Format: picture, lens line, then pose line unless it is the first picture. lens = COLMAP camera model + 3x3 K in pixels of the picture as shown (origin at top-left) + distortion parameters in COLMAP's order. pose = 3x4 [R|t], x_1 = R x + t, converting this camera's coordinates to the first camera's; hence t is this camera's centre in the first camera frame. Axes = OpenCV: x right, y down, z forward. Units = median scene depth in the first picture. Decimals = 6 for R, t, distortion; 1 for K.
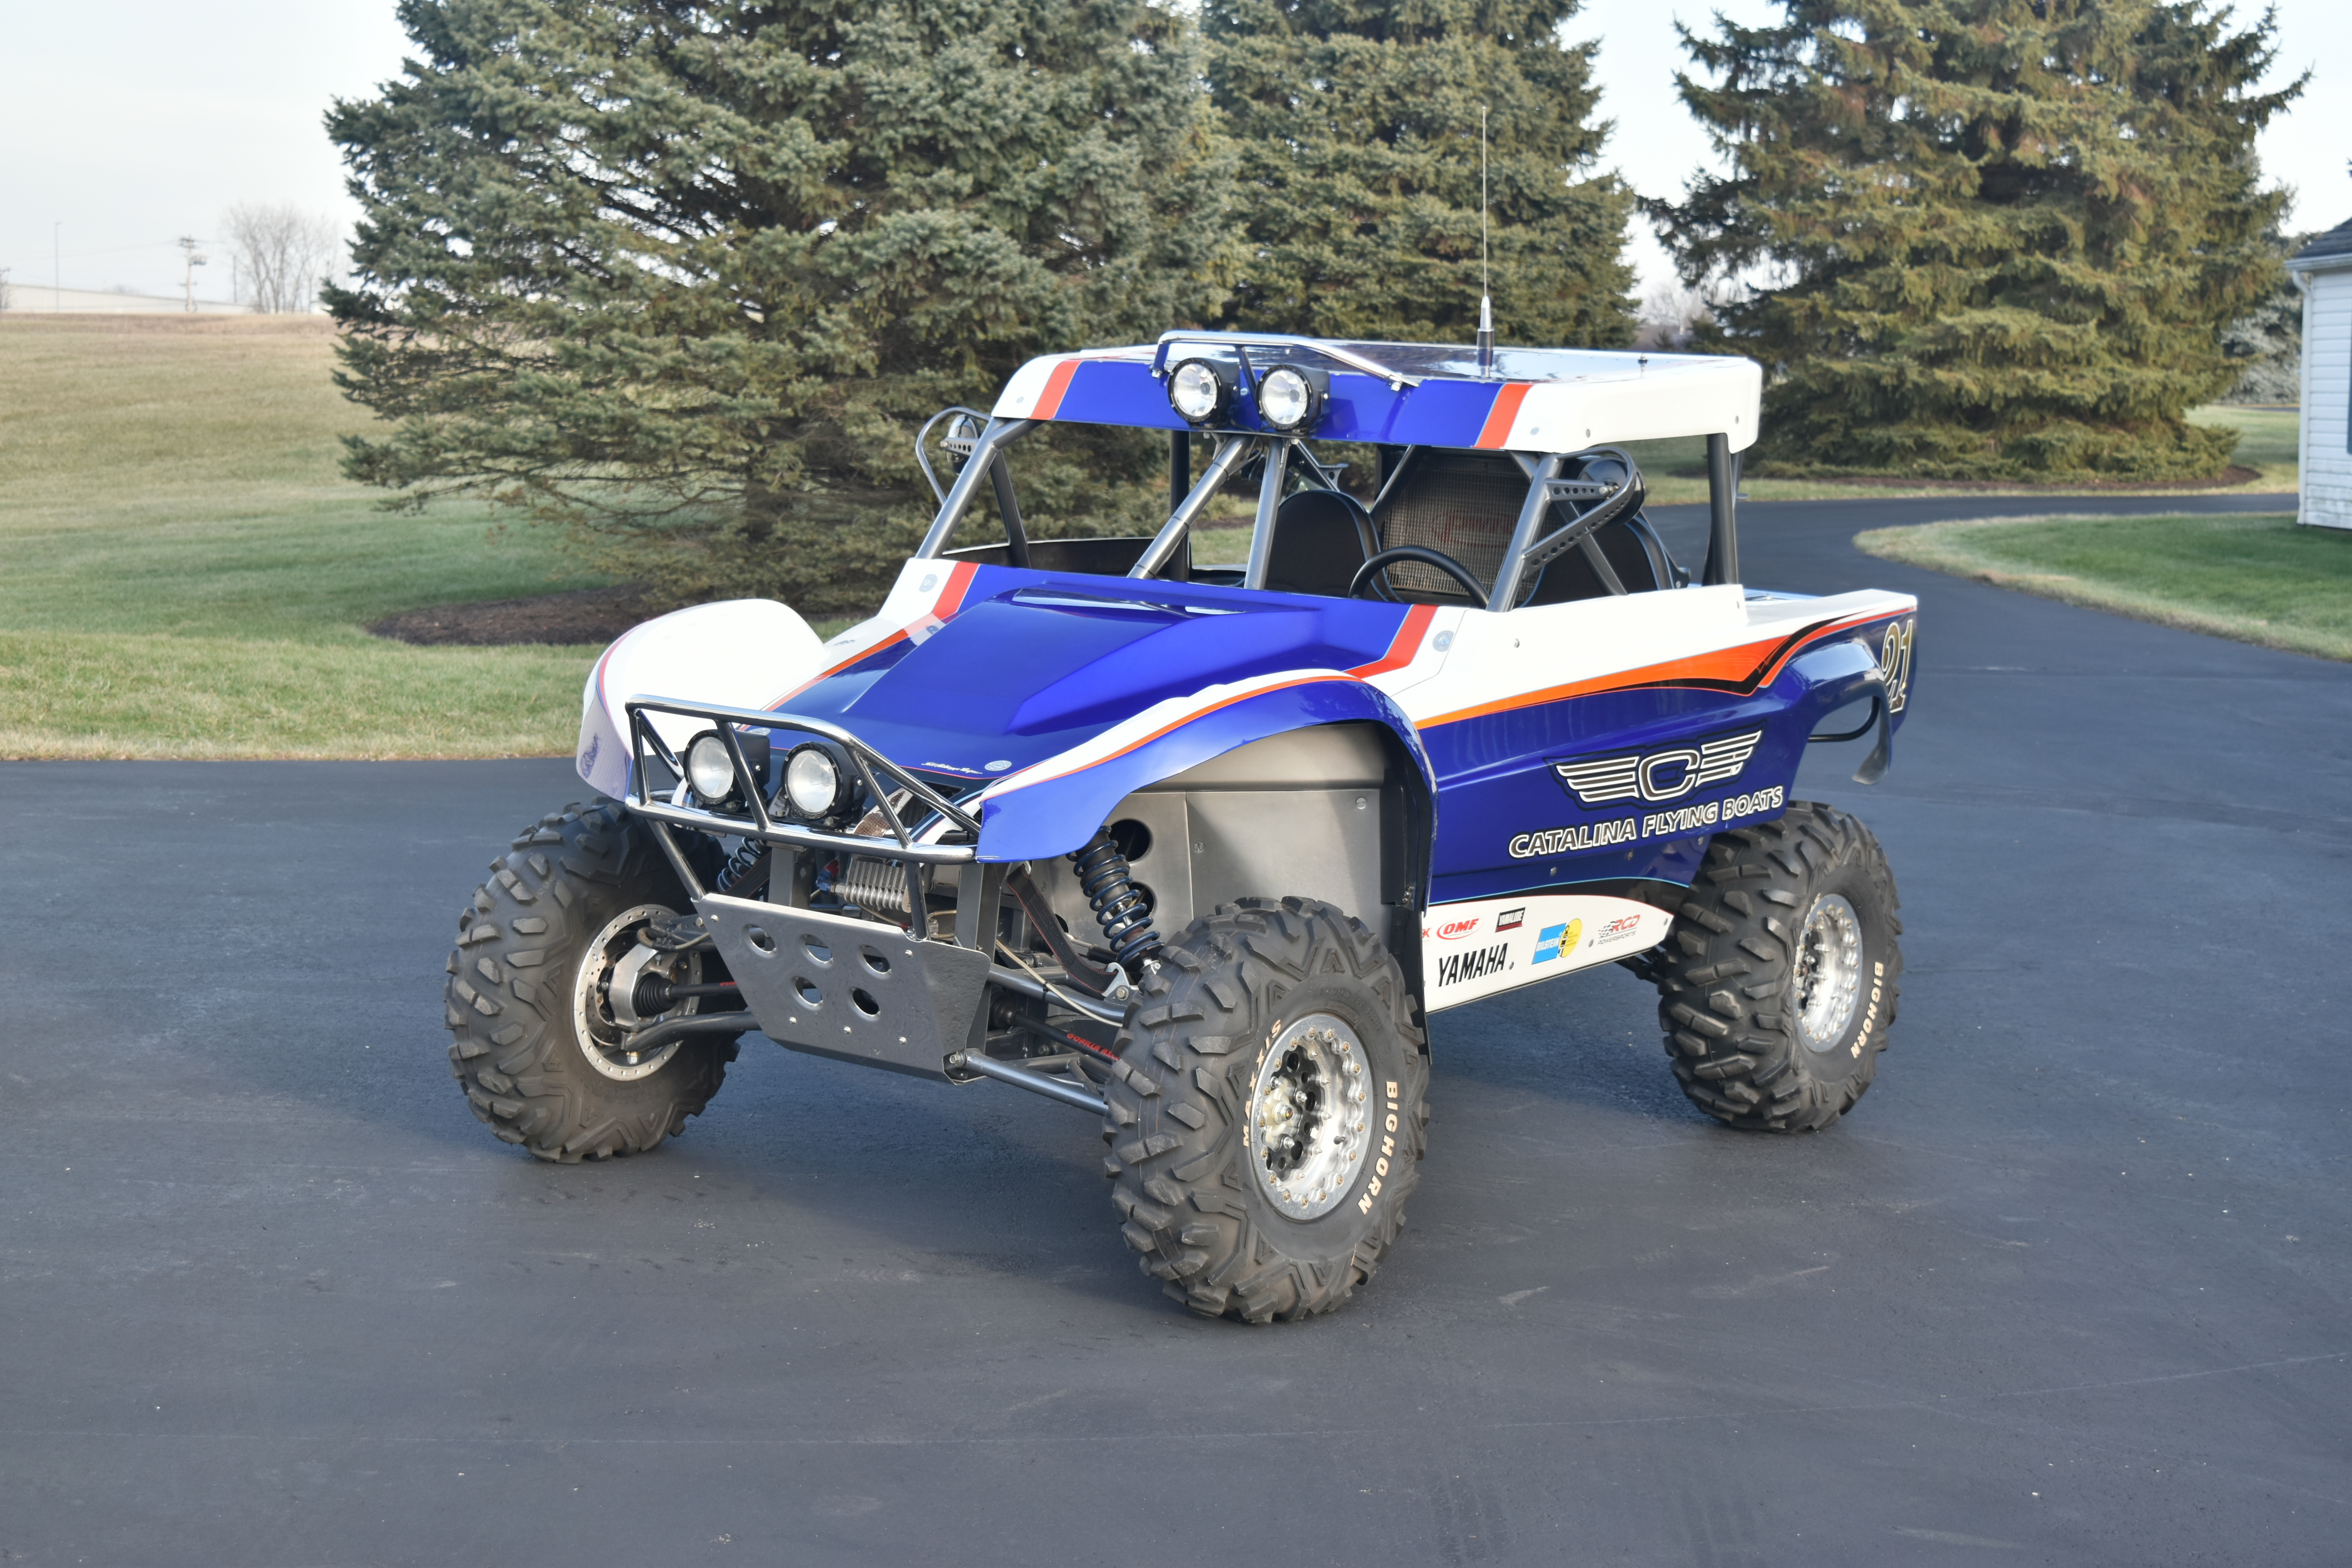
lens RADIAL K [[3383.6, 0, 1192.2], [0, 3383.6, 776.1], [0, 0, 1]] dist [-0.005116, 0.000000]
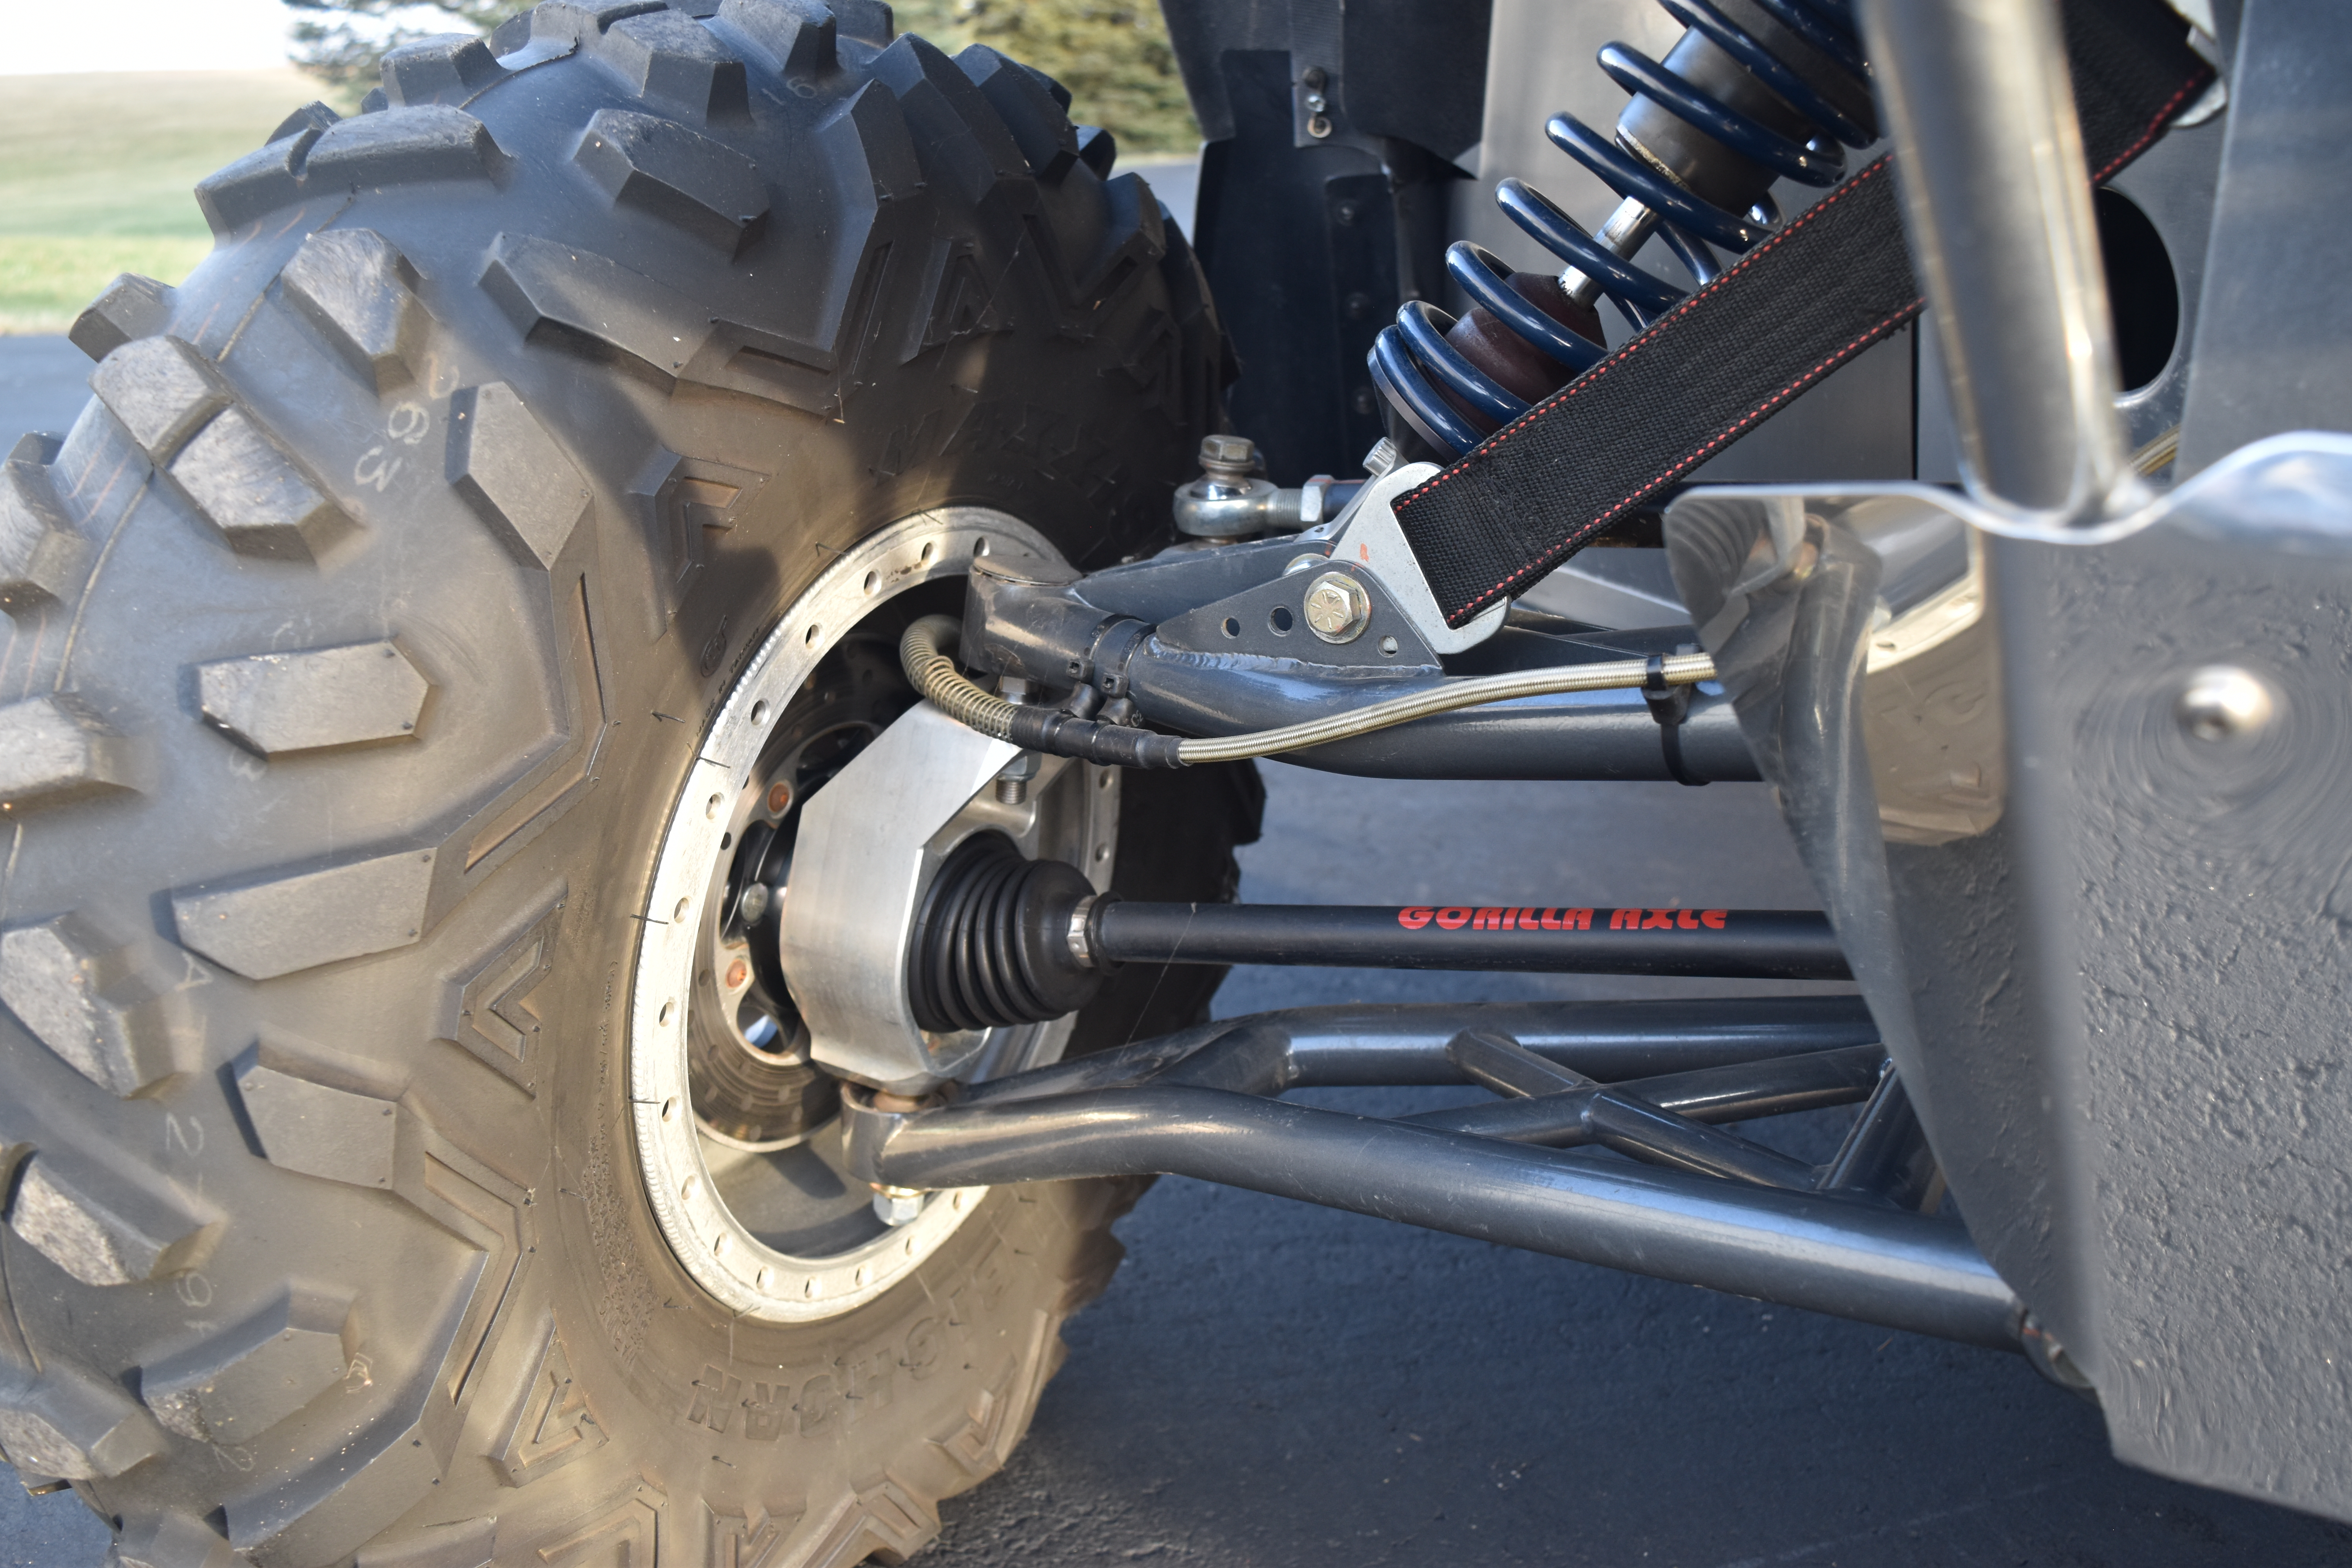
lens RADIAL K [[2125.0, 0, 1186.4], [0, 2125.0, 785.0], [0, 0, 1]] dist [-0.047586, -0.016193]
pose [[0.991647, -0.052965, 0.117609, -0.032256], [0.029043, 0.980075, 0.196494, 0.005871], [-0.125672, -0.191437, 0.973426, 0.172741]]
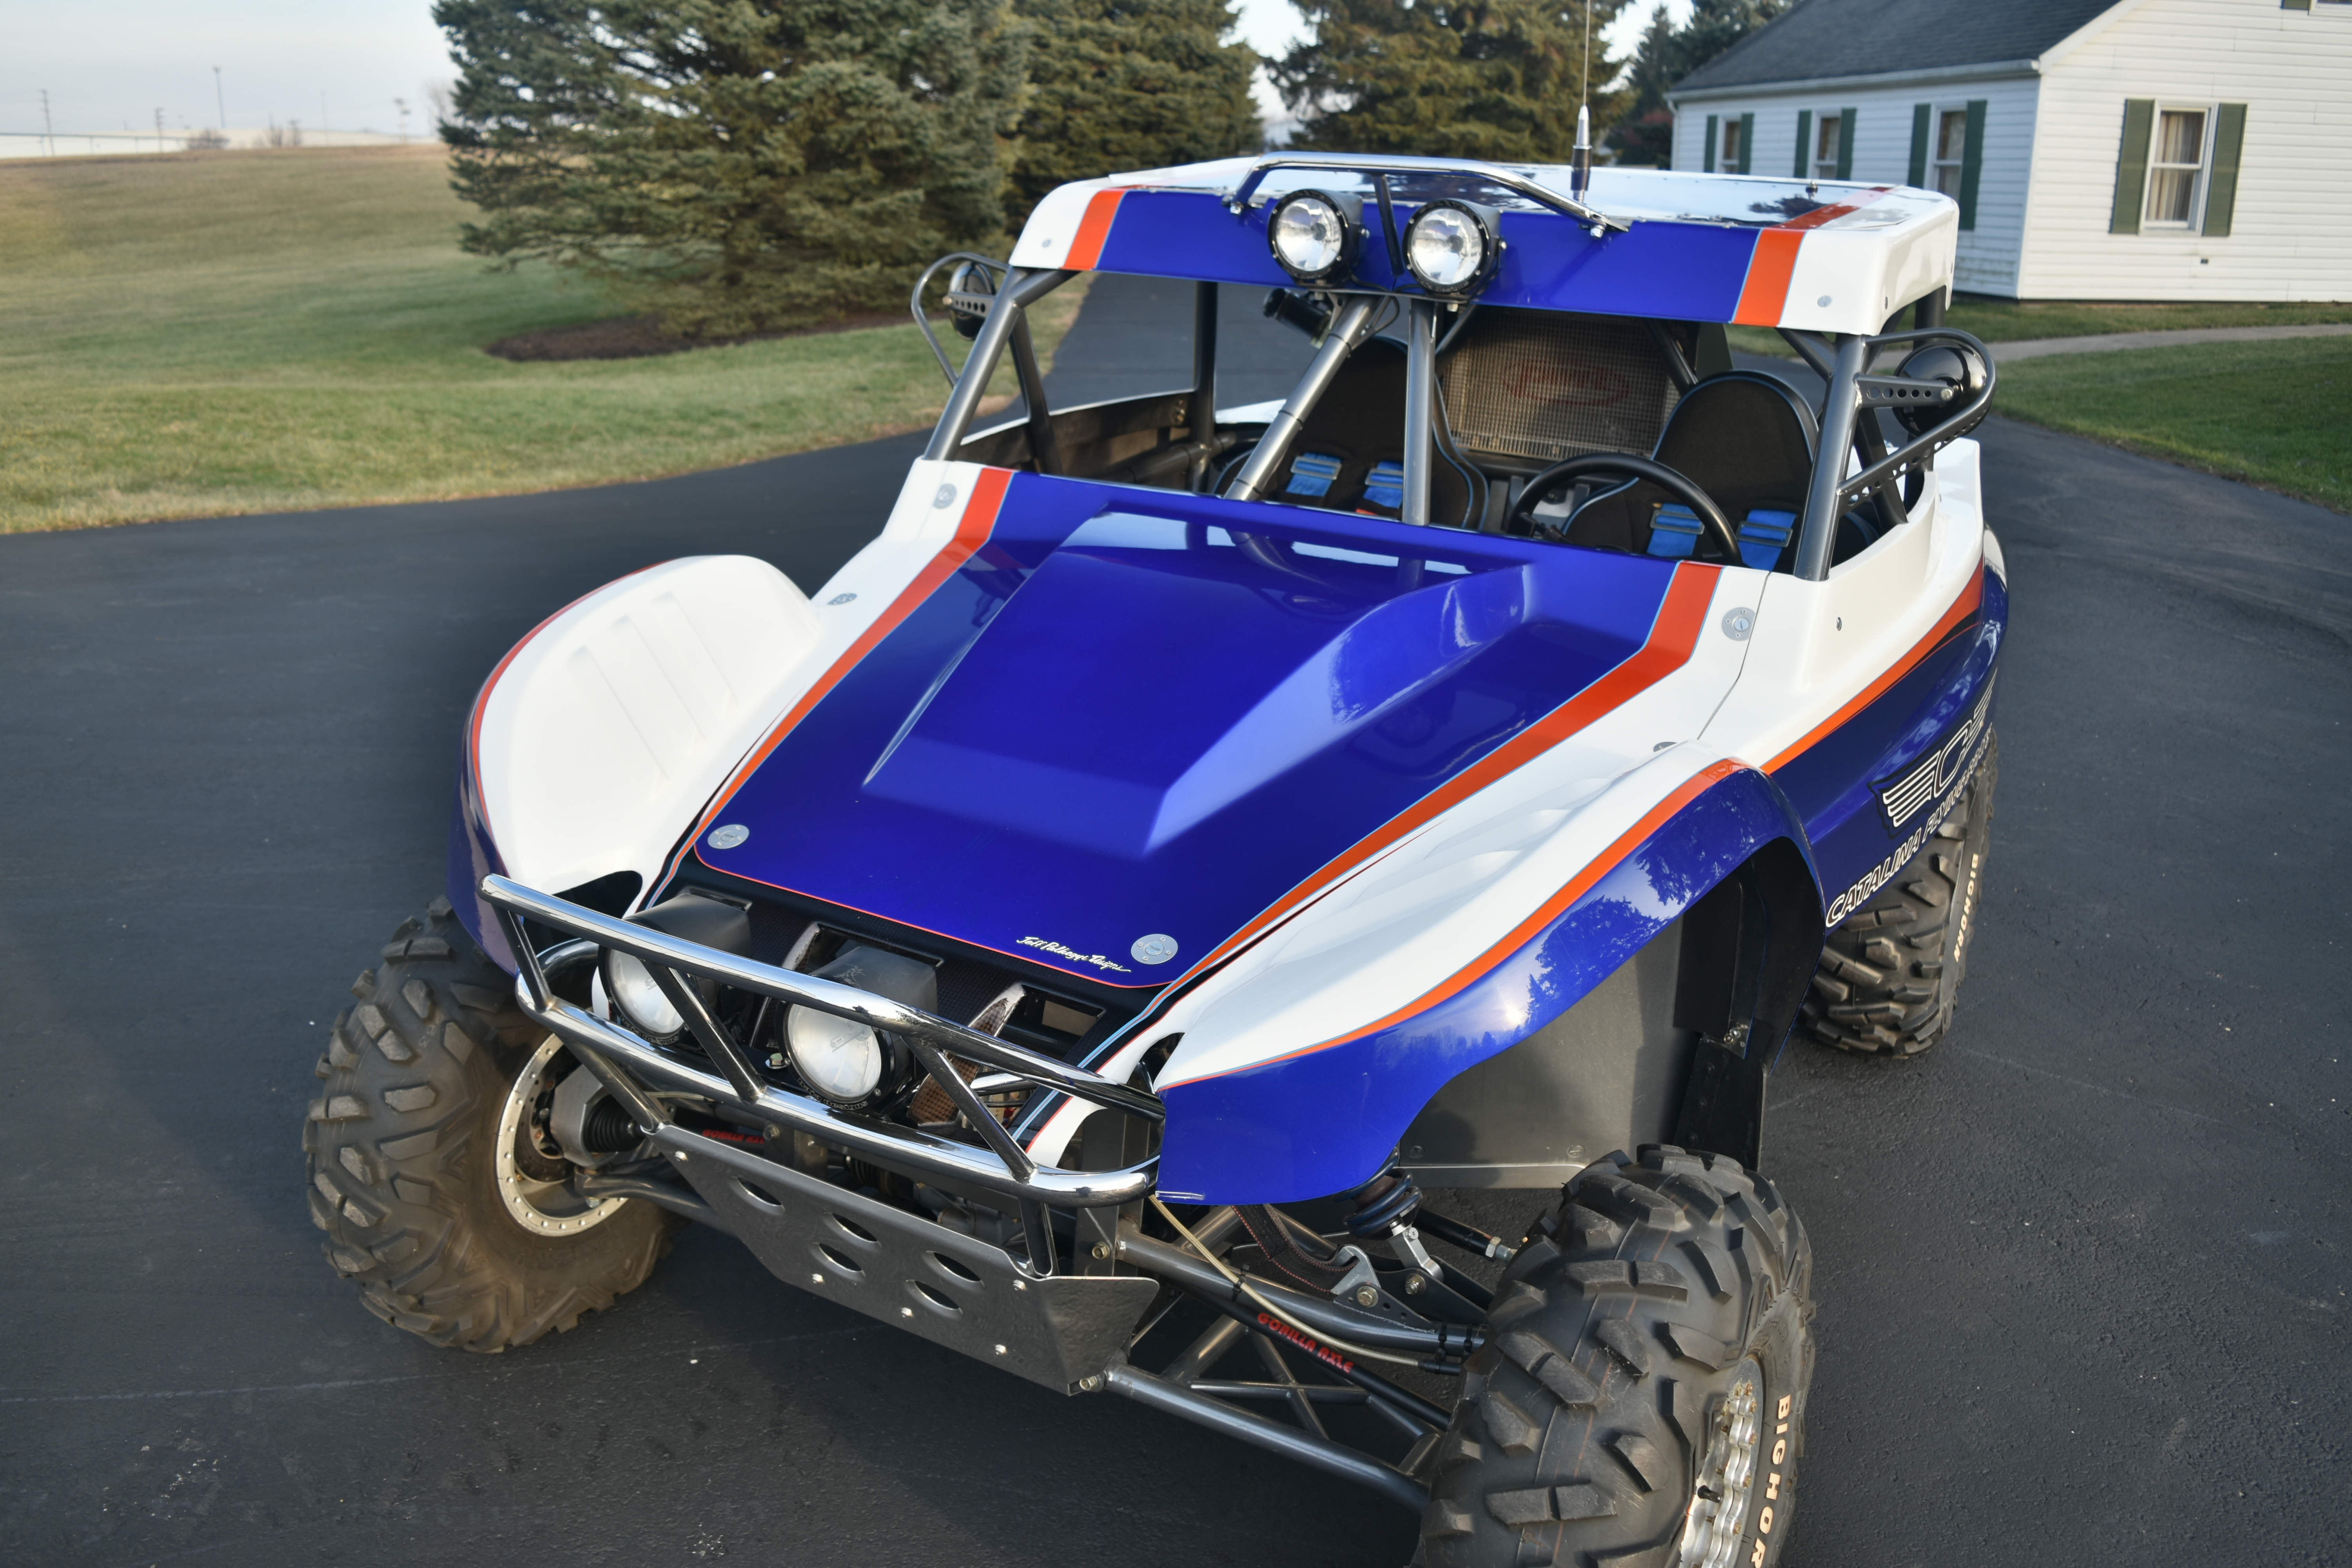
lens RADIAL K [[1852.9, 0, 1191.9], [0, 1852.9, 786.0], [0, 0, 1]] dist [-0.090961, 0.022401]
pose [[0.994050, -0.043652, 0.099794, -0.014323], [0.021982, 0.977730, 0.208713, -0.016877], [-0.106682, -0.205278, 0.972872, 0.123324]]
